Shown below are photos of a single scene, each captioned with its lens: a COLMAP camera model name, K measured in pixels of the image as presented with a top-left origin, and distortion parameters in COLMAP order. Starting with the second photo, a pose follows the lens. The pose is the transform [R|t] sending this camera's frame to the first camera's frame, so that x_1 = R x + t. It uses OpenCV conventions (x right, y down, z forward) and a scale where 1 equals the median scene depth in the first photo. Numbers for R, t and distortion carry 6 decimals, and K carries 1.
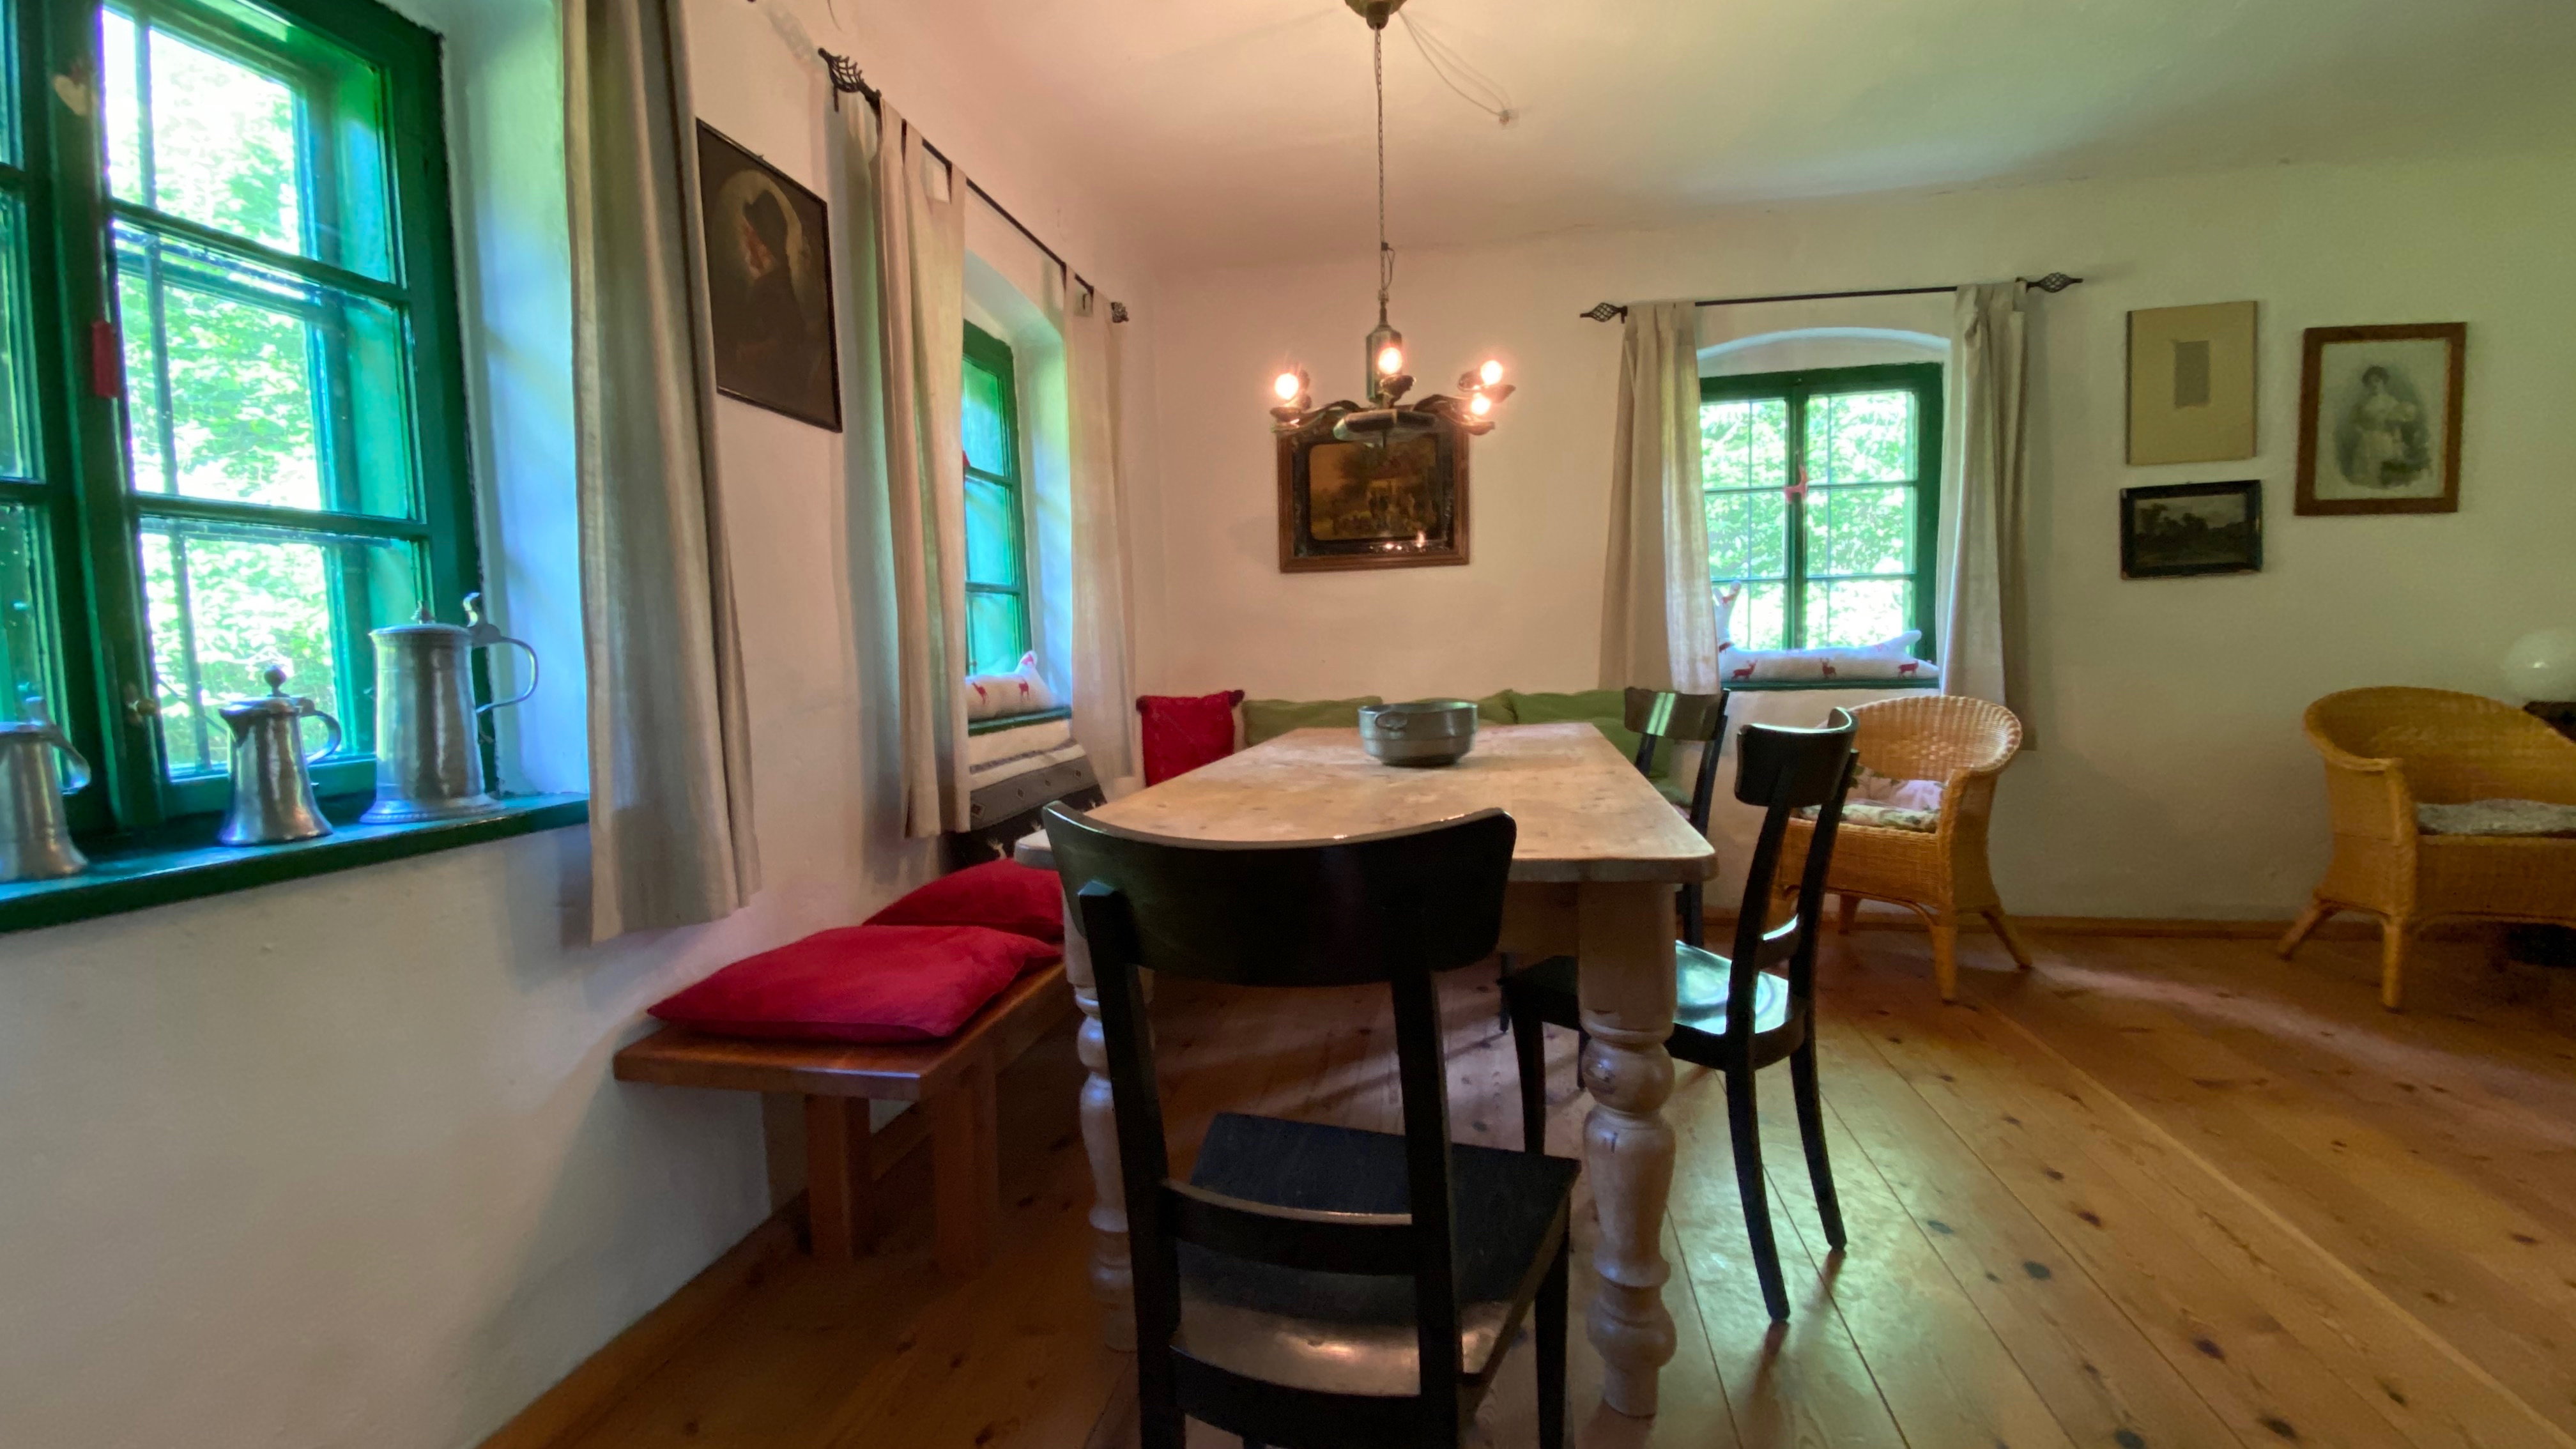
lens RADIAL K [[1021.1, 0, 1281.1], [0, 1021.1, 730.8], [0, 0, 1]] dist [0.000153, -0.016707]
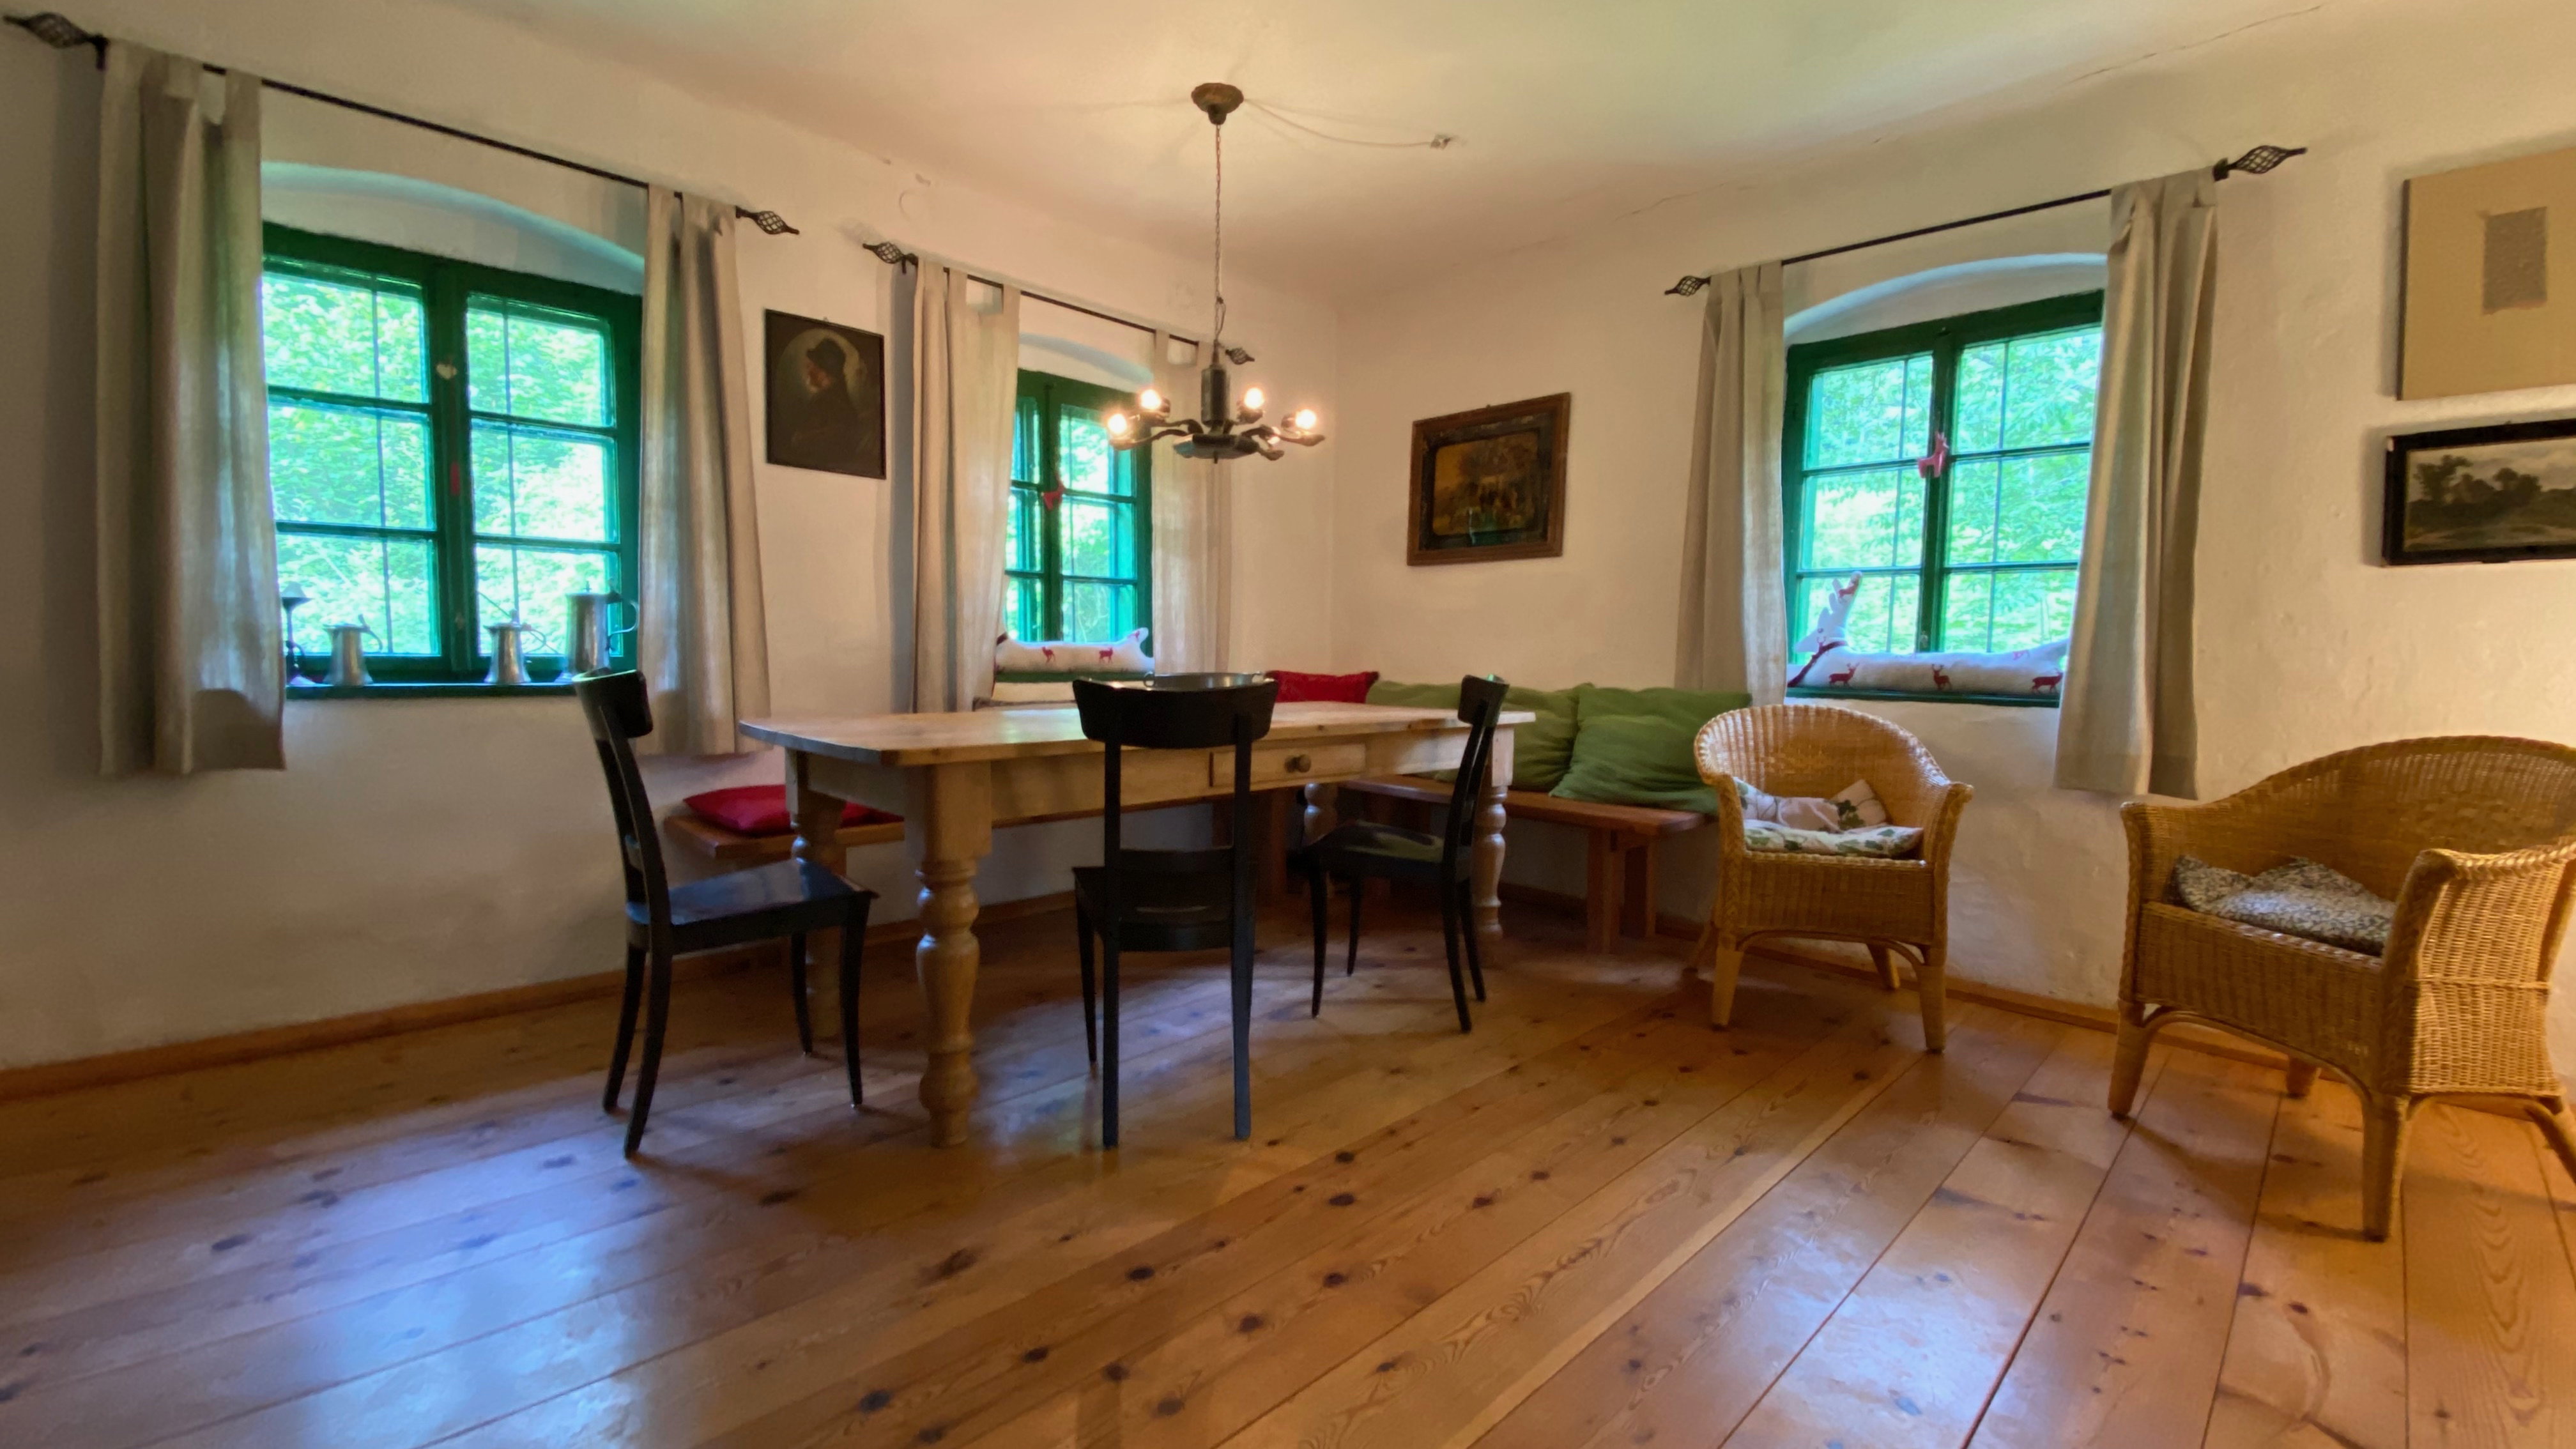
lens RADIAL K [[1049.9, 0, 1304.0], [0, 1049.9, 727.6], [0, 0, 1]] dist [0.001268, -0.017344]
pose [[0.826046, 0.078939, -0.558047, 0.603709], [-0.080413, 0.996520, 0.021933, 0.002364], [0.557836, 0.026757, 0.829520, 0.011929]]
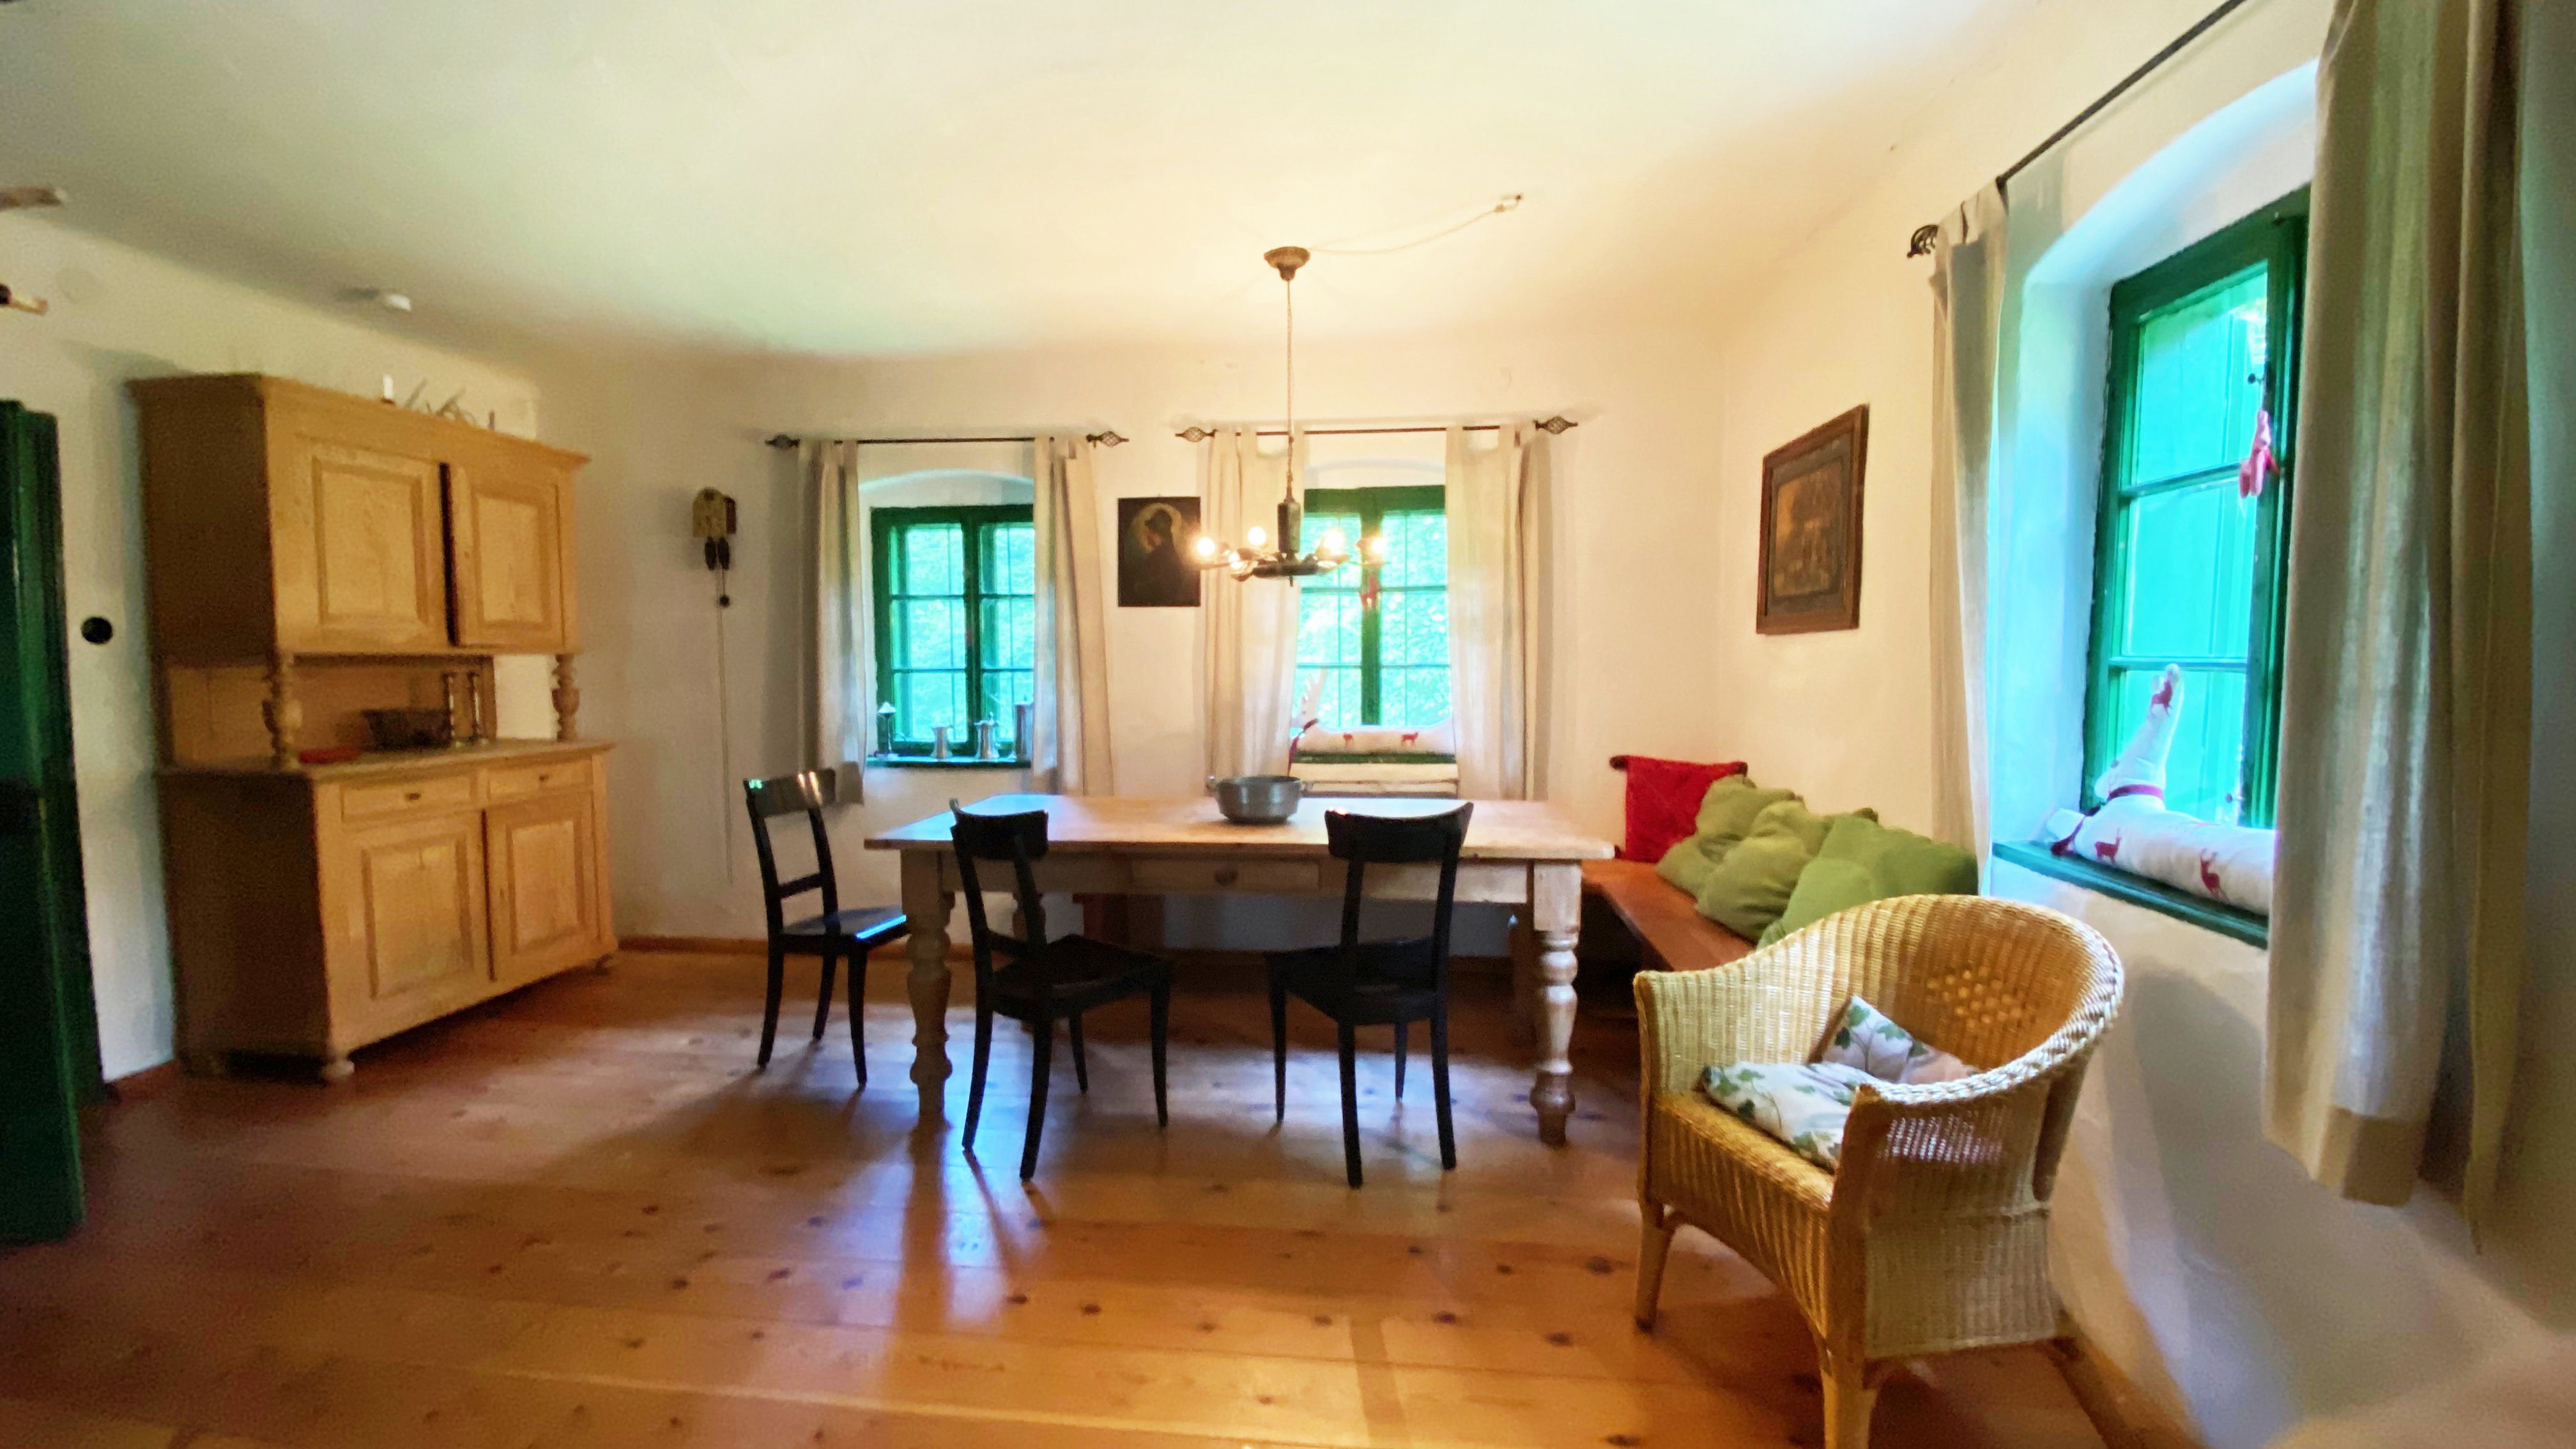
lens RADIAL K [[1021.1, 0, 1281.1], [0, 1021.1, 730.8], [0, 0, 1]] dist [0.000153, -0.016707]
pose [[0.083682, 0.095300, -0.991925, 0.952143], [-0.069262, 0.993565, 0.089614, -0.137857], [0.994083, 0.061204, 0.089744, 0.573215]]
